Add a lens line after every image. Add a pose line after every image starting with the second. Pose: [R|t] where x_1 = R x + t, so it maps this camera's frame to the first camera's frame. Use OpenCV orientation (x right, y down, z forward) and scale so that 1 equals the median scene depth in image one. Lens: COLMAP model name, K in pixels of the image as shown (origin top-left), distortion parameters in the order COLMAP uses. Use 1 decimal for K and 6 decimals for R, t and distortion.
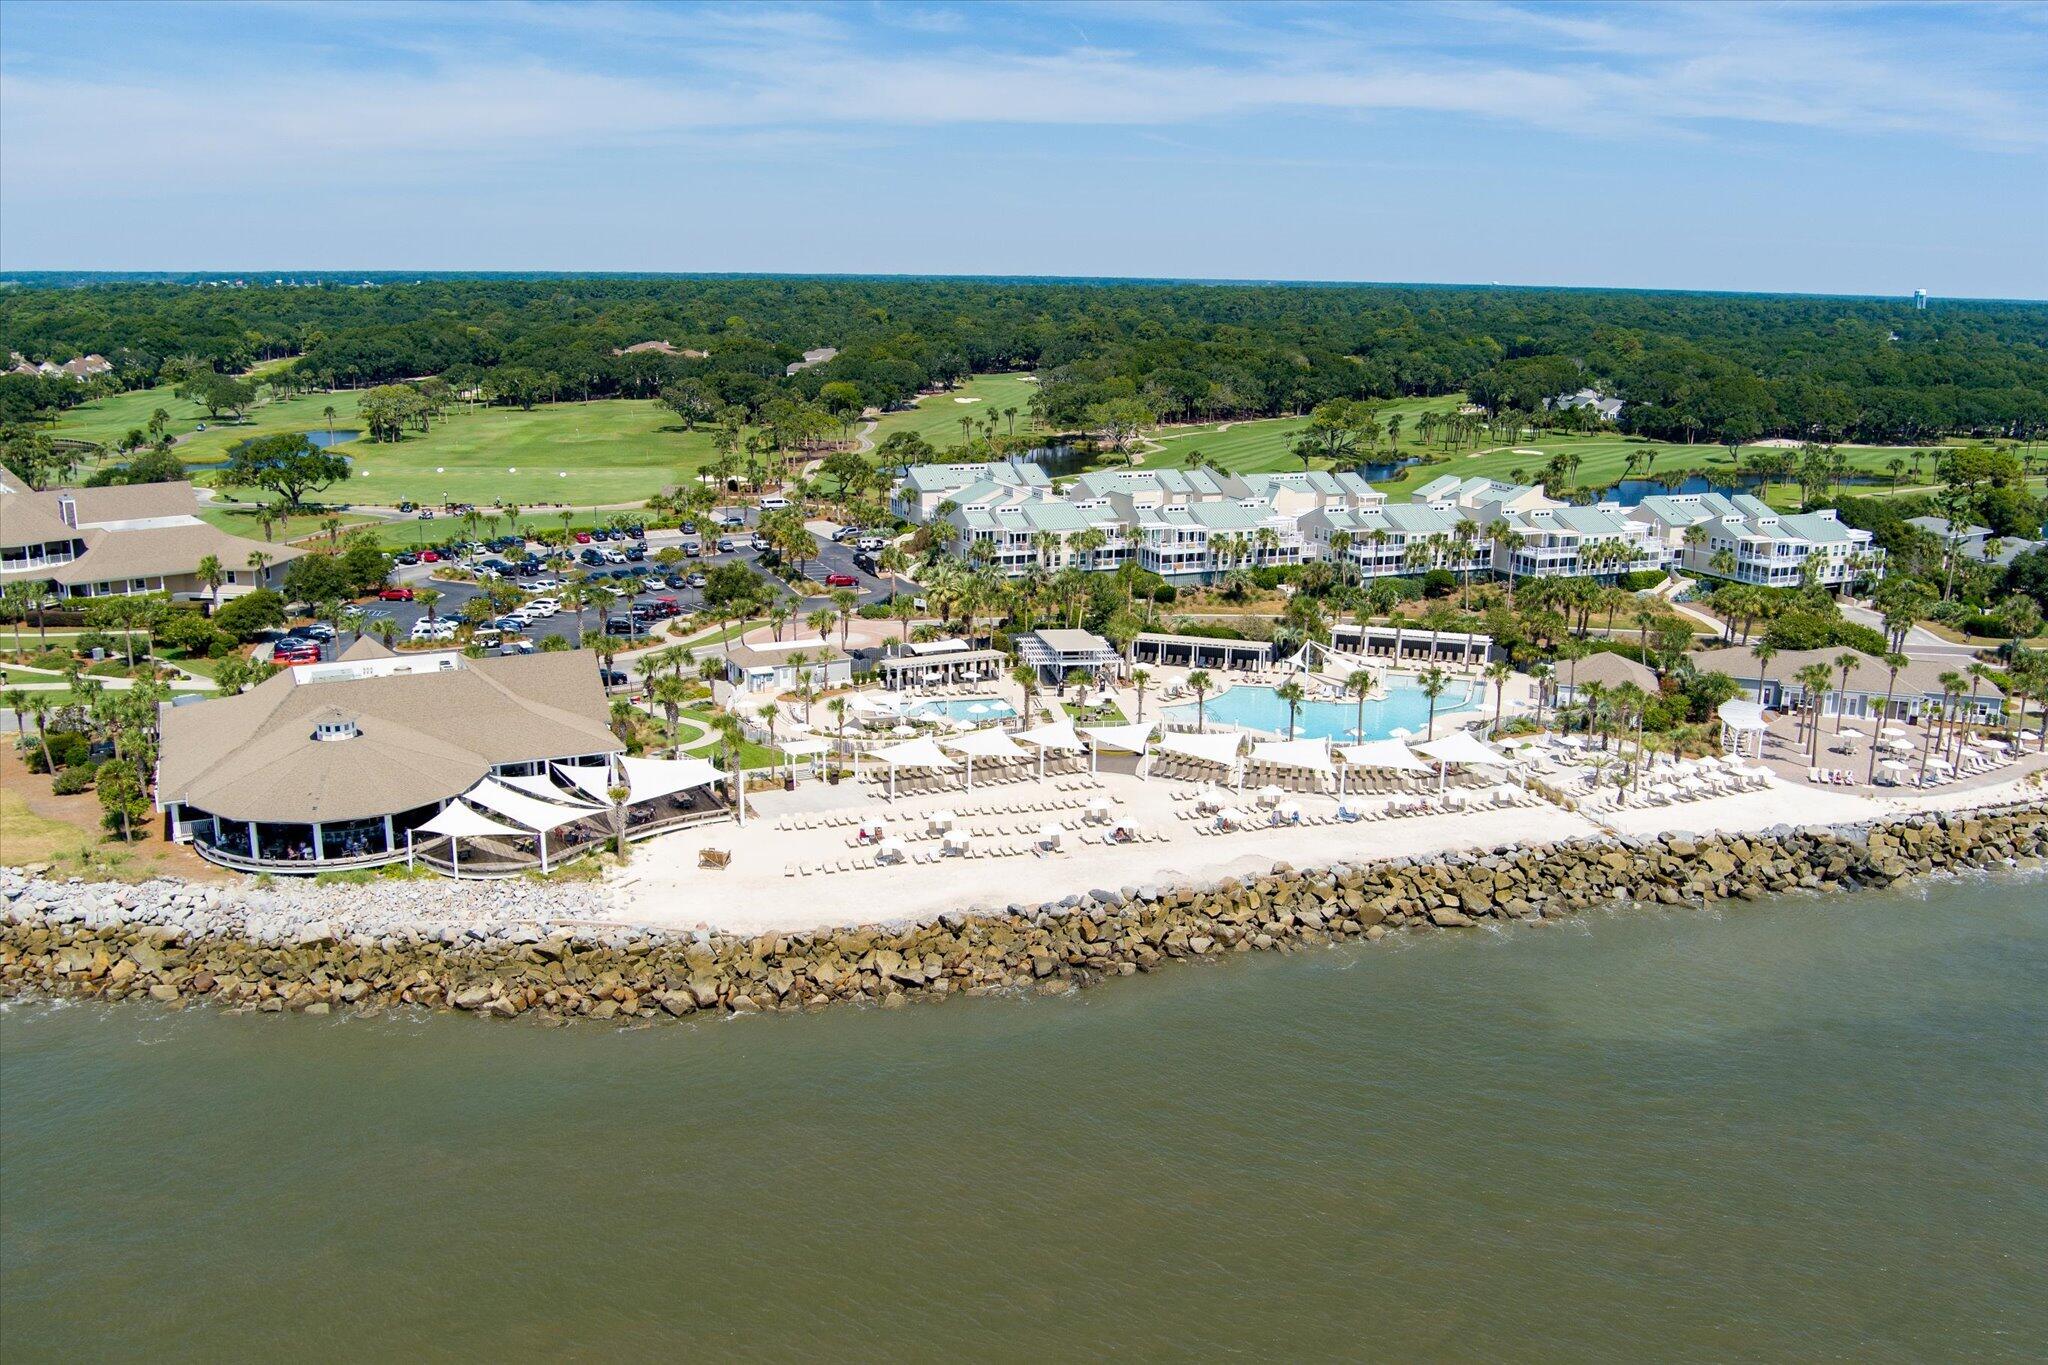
lens RADIAL K [[1739.7, 0, 1024.0], [0, 1739.7, 682.5], [0, 0, 1]] dist [-0.042453, 0.010784]
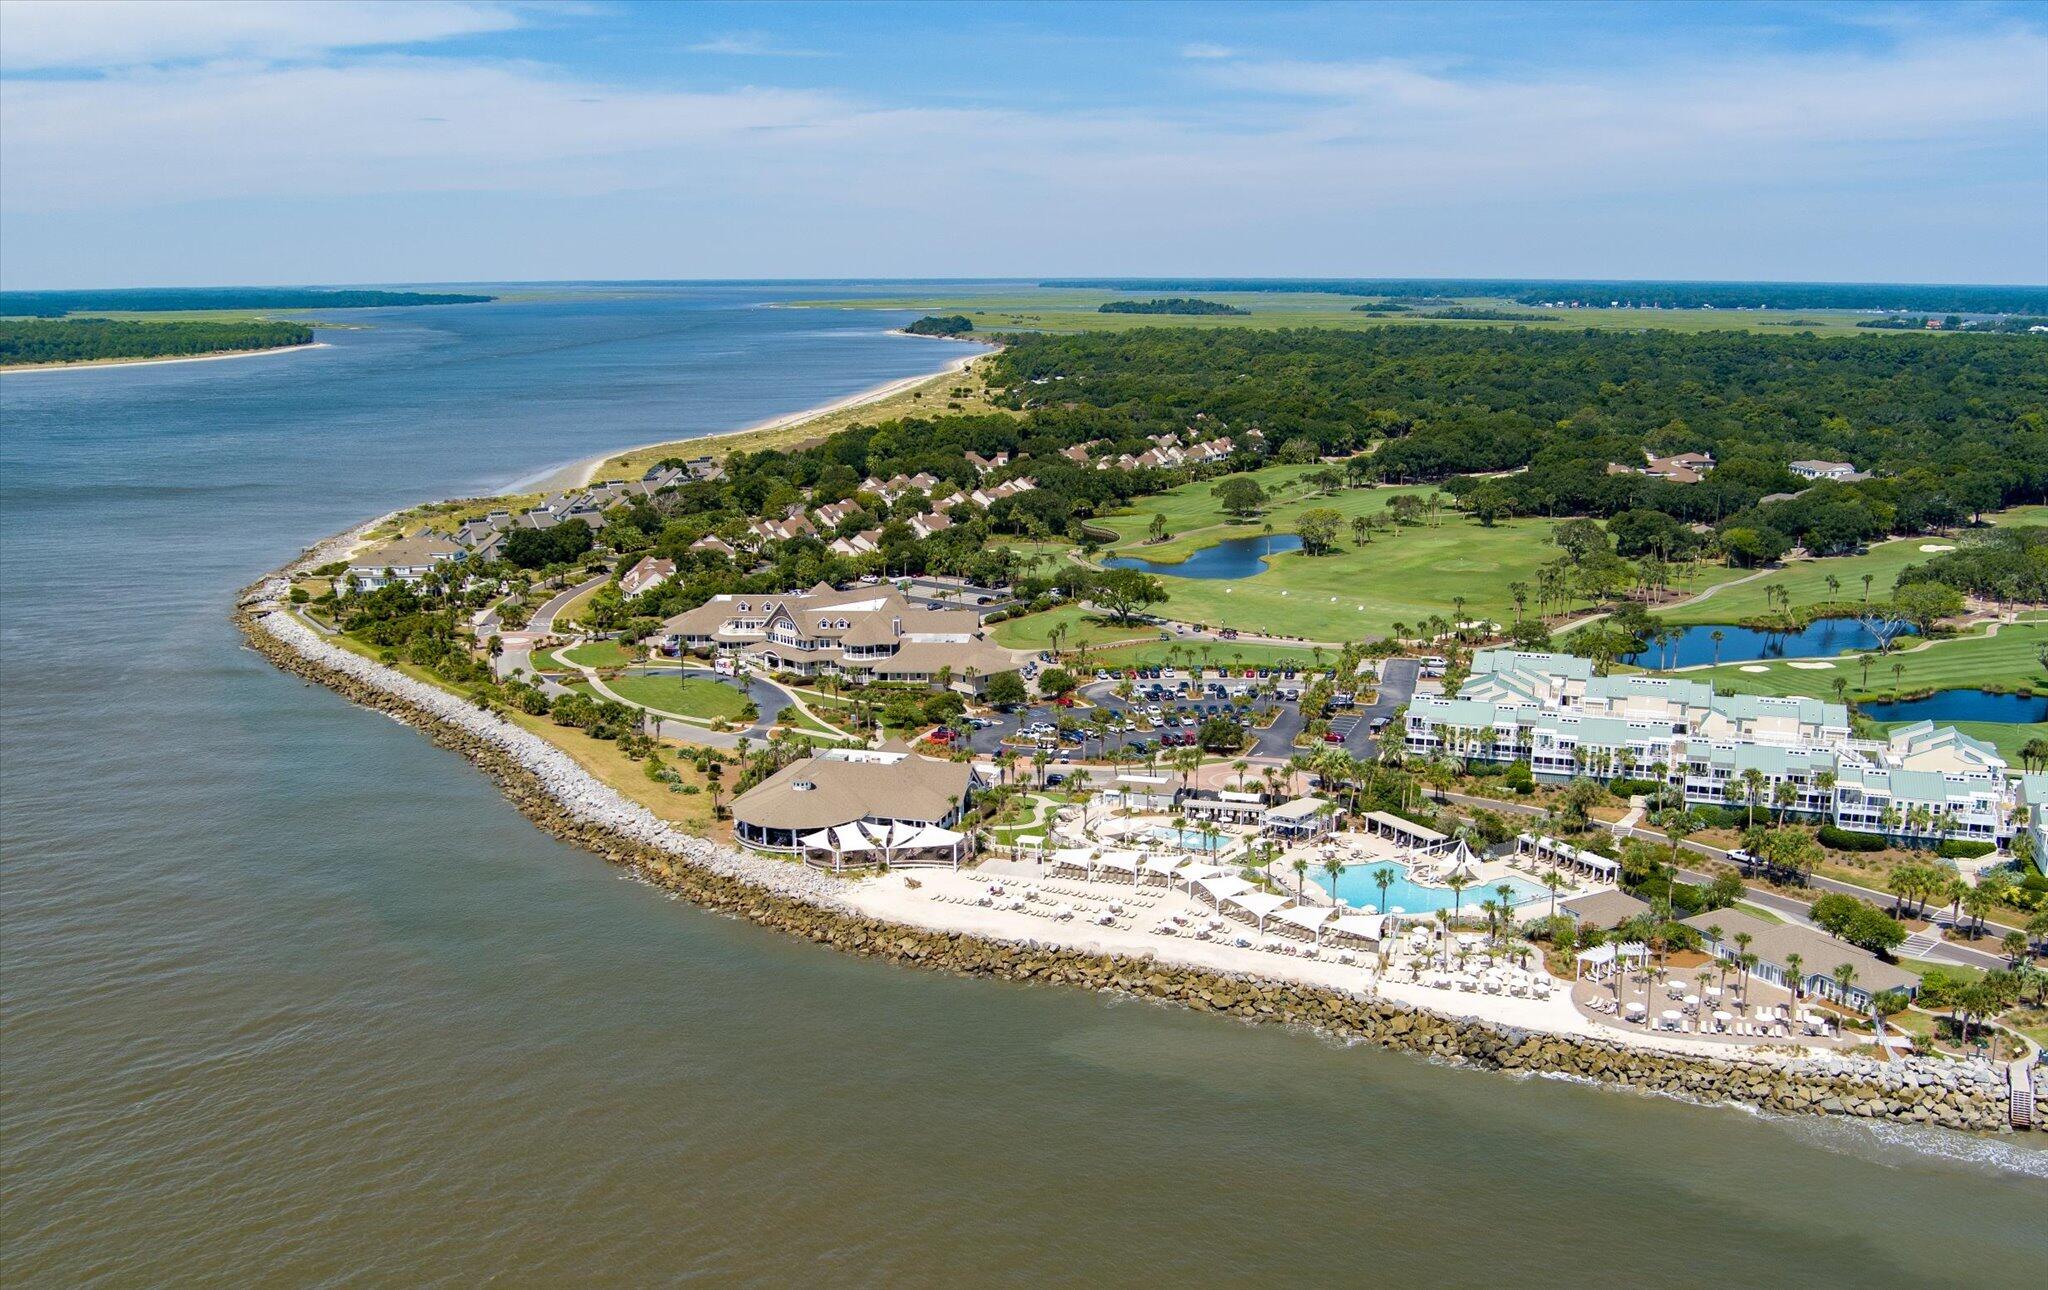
lens RADIAL K [[2113.1, 0, 1024.0], [0, 2113.1, 645.0], [0, 0, 1]] dist [-0.001021, -0.000592]
pose [[0.716871, 0.126074, -0.685712, 0.981226], [-0.147269, 0.988705, 0.027821, -0.161600], [0.681475, 0.081040, 0.727341, -0.433340]]
